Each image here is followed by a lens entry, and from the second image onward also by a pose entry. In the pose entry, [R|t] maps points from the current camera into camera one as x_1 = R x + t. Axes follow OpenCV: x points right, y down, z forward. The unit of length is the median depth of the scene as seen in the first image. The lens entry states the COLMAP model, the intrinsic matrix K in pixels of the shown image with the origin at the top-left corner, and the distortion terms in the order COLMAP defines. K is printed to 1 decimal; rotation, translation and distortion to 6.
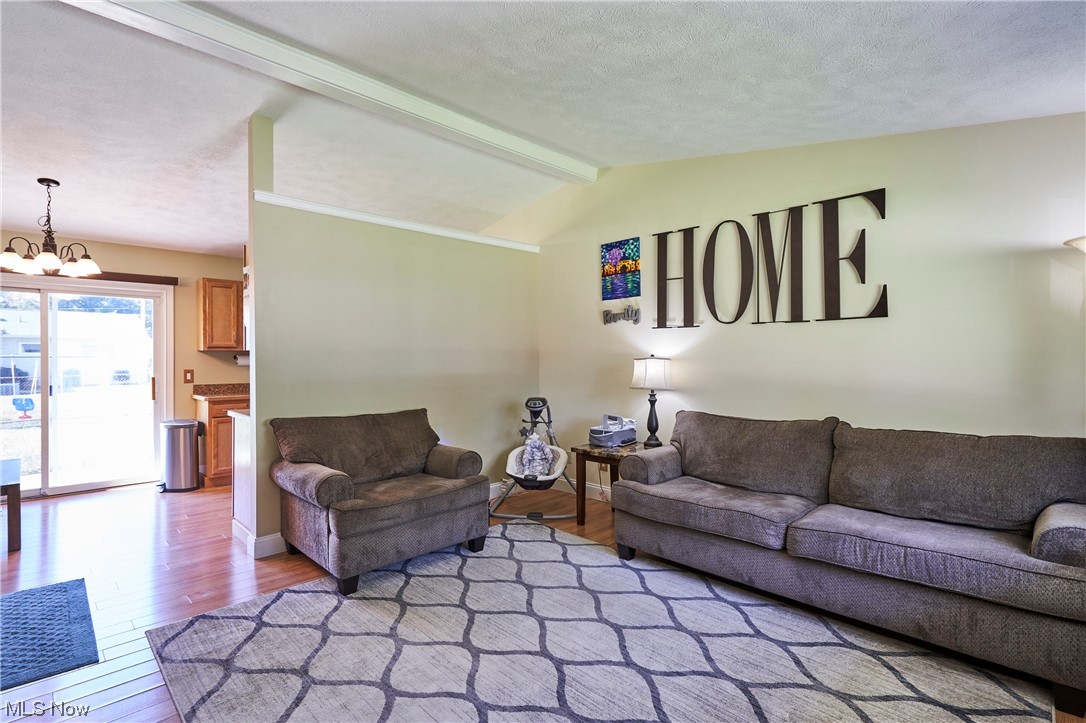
lens RADIAL K [[506.0, 0, 538.7], [0, 506.0, 361.8], [0, 0, 1]] dist [-0.000797, -0.000079]
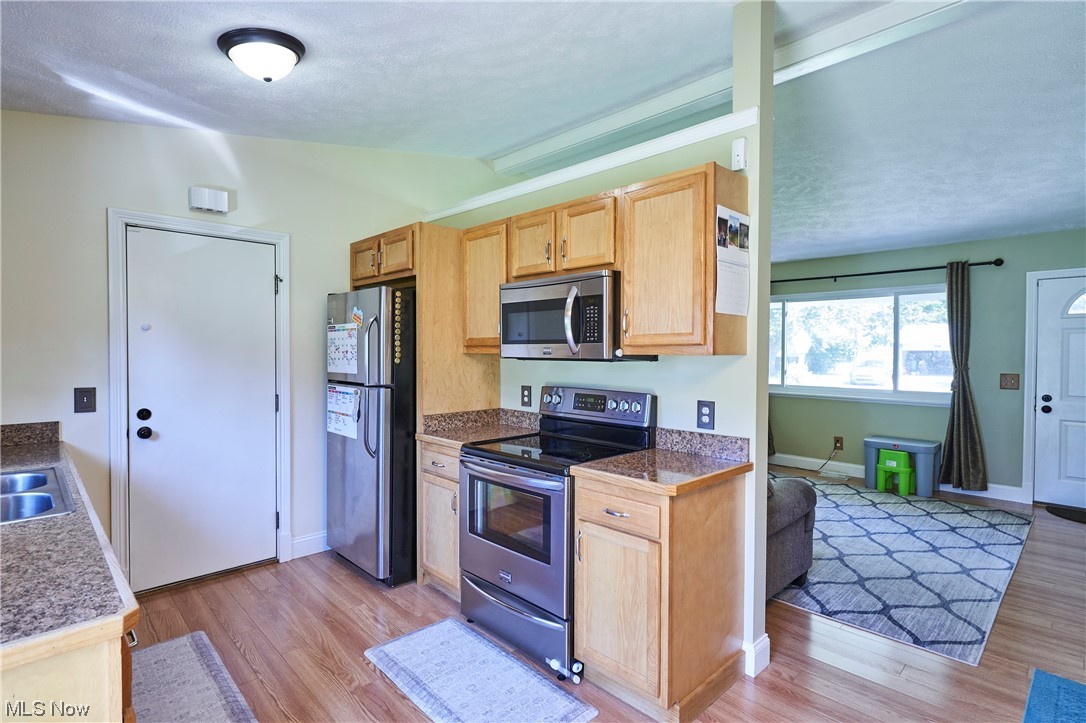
lens RADIAL K [[541.0, 0, 527.7], [0, 541.0, 361.7], [0, 0, 1]] dist [-0.001450, -0.000690]
pose [[0.020298, -0.016789, 0.999653, -1.773554], [0.002829, 0.999856, 0.016735, -0.033725], [-0.999790, 0.002489, 0.020342, 1.805054]]
